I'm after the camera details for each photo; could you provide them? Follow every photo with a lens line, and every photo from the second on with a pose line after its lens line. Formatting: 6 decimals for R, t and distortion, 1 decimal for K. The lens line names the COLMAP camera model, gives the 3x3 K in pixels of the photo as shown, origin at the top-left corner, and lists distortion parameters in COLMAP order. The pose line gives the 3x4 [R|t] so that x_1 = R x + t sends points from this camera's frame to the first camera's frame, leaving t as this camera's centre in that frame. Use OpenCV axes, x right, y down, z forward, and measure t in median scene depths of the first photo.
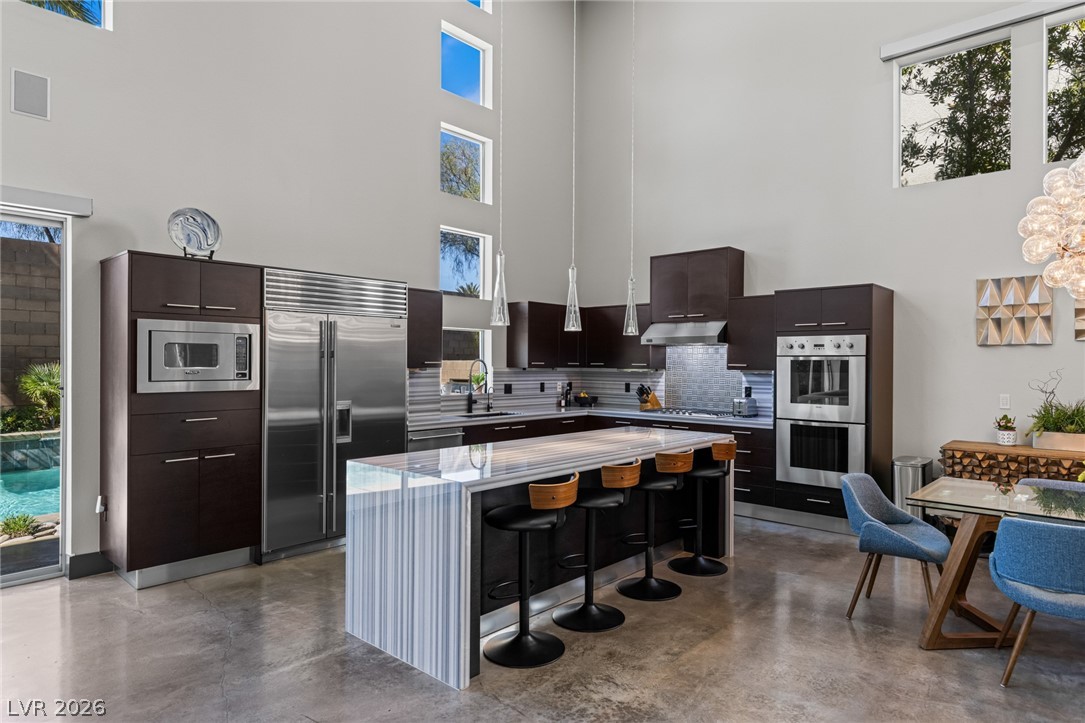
lens RADIAL K [[638.9, 0, 549.4], [0, 638.9, 360.7], [0, 0, 1]] dist [0.008797, -0.004737]
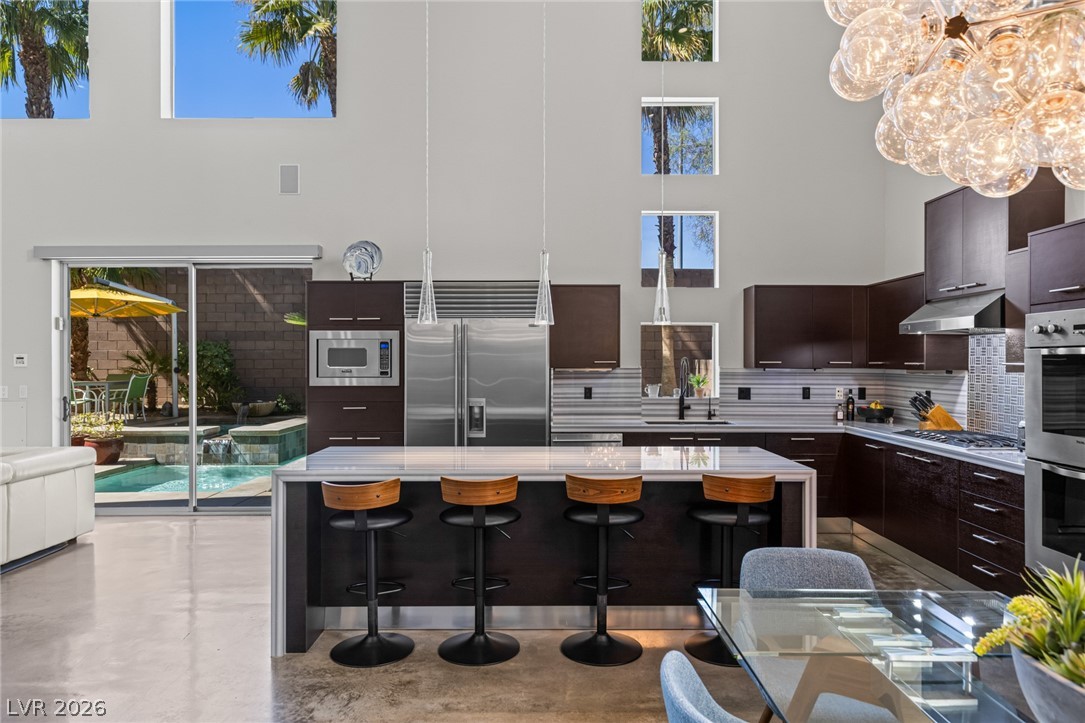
lens RADIAL K [[690.5, 0, 547.8], [0, 690.5, 362.4], [0, 0, 1]] dist [0.005979, 0.001305]
pose [[0.673430, -0.004041, -0.739240, 0.572023], [0.006321, 0.999980, 0.000293, 0.002818], [0.739224, -0.004870, 0.673442, 0.291267]]
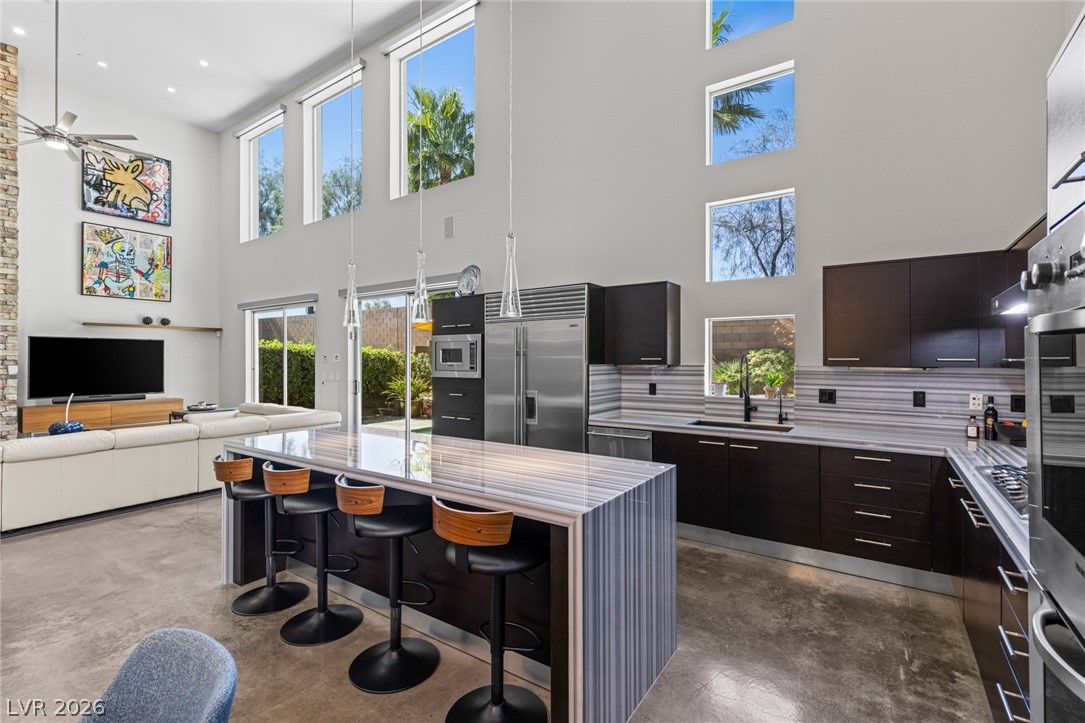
lens RADIAL K [[486.7, 0, 546.8], [0, 486.7, 354.5], [0, 0, 1]] dist [0.008100, -0.001238]
pose [[0.137018, -0.012335, -0.990492, 0.573796], [0.005177, 0.999918, -0.011736, 0.004143], [0.990555, -0.003520, 0.137070, 0.843942]]
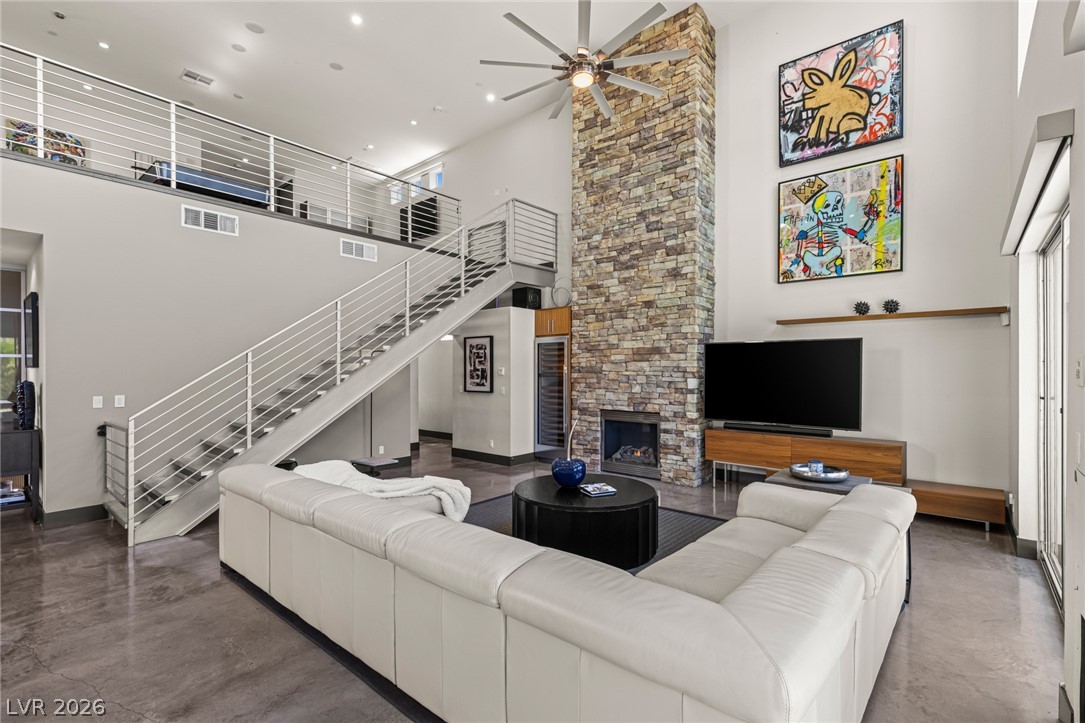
lens RADIAL K [[486.7, 0, 548.2], [0, 486.7, 371.0], [0, 0, 1]] dist [0.008100, -0.001238]
pose [[-0.999158, -0.004621, -0.040764, -0.596295], [-0.004630, 0.999989, 0.000129, -0.005134], [0.040763, 0.000318, -0.999169, 0.707427]]
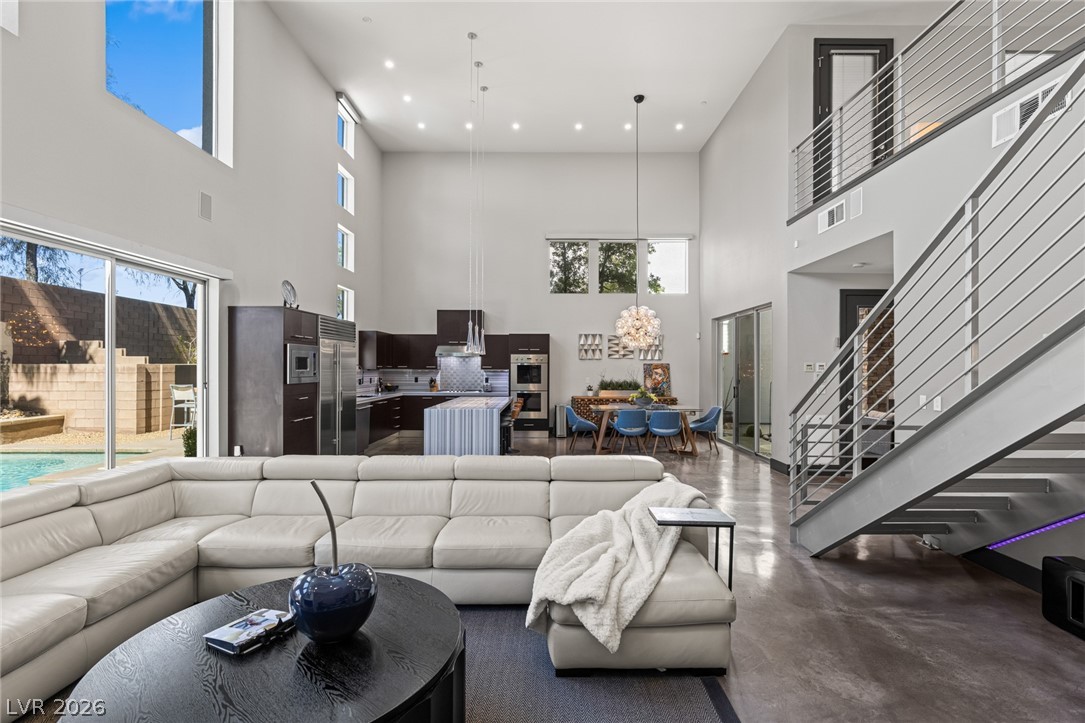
lens RADIAL K [[497.4, 0, 553.4], [0, 497.4, 368.0], [0, 0, 1]] dist [-0.013487, 0.000234]
pose [[0.738652, -0.005831, 0.674061, -0.773562], [-0.000399, 0.999959, 0.009087, -0.006469], [-0.674086, -0.006981, 0.738620, -0.422622]]
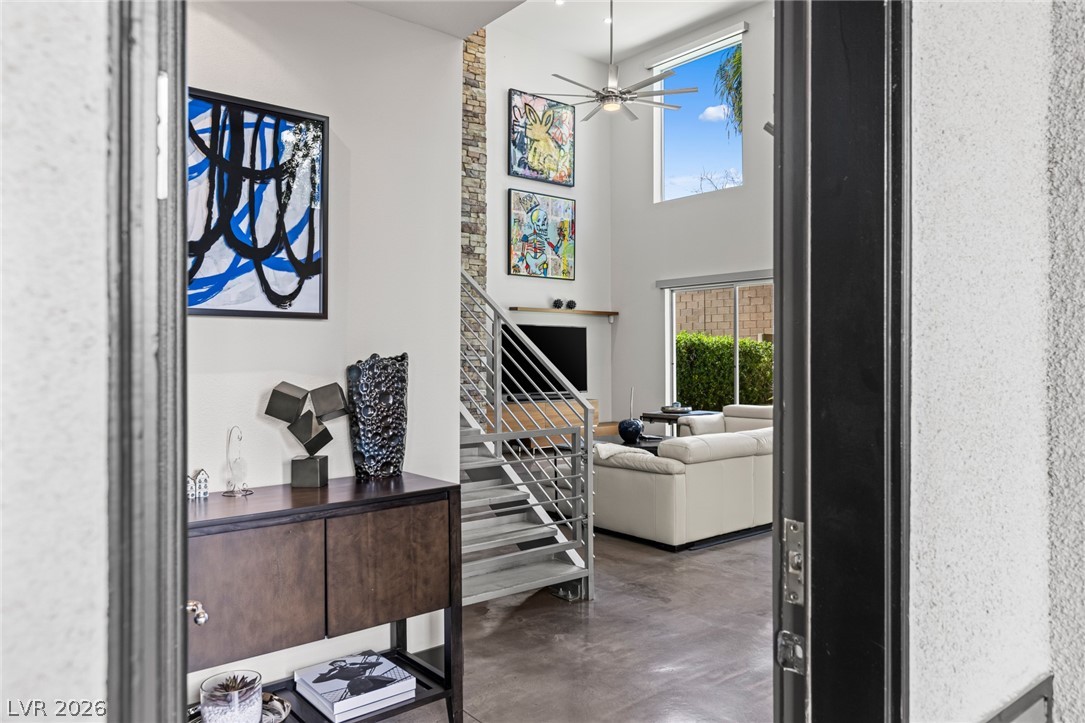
lens RADIAL K [[758.9, 0, 548.4], [0, 758.9, 353.4], [0, 0, 1]] dist [0.000145, -0.001488]
pose [[-0.137213, -0.006535, -0.990520, 0.853150], [0.000196, 0.999978, -0.006625, 0.015531], [0.990541, -0.001103, -0.137209, -0.027880]]
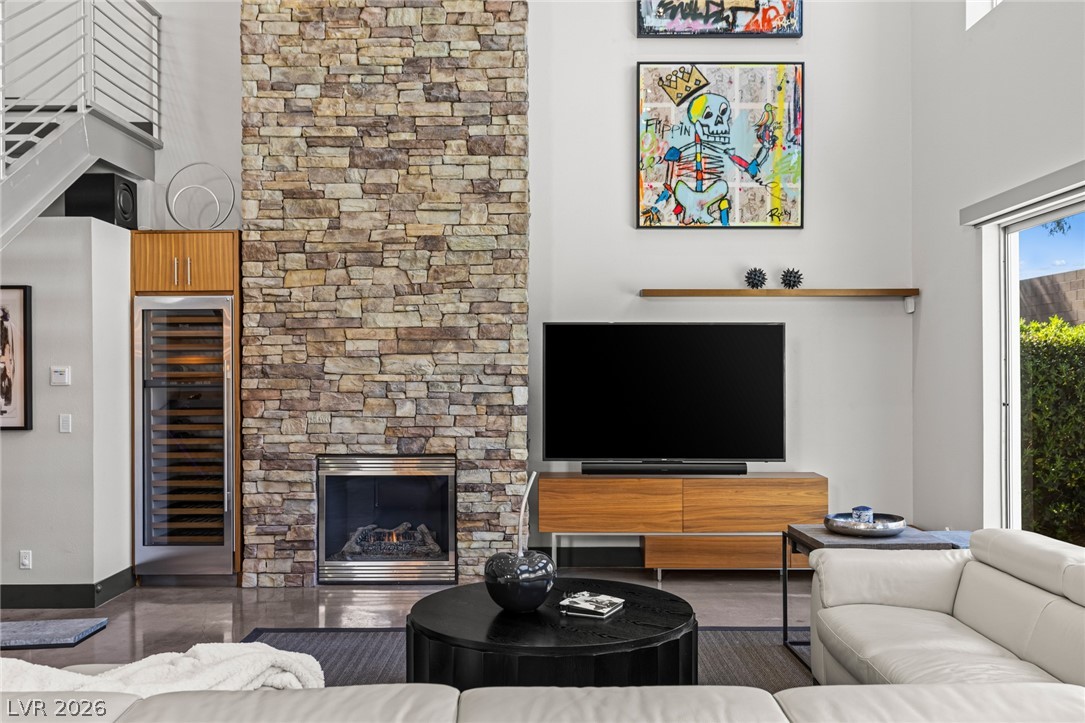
lens RADIAL K [[939.3, 0, 547.1], [0, 939.3, 372.9], [0, 0, 1]] dist [0.011813, -0.007007]
pose [[-0.736675, -0.002124, -0.676243, -0.184669], [0.000135, 0.999995, -0.003287, -0.002794], [0.676247, -0.002513, -0.736671, 0.481337]]
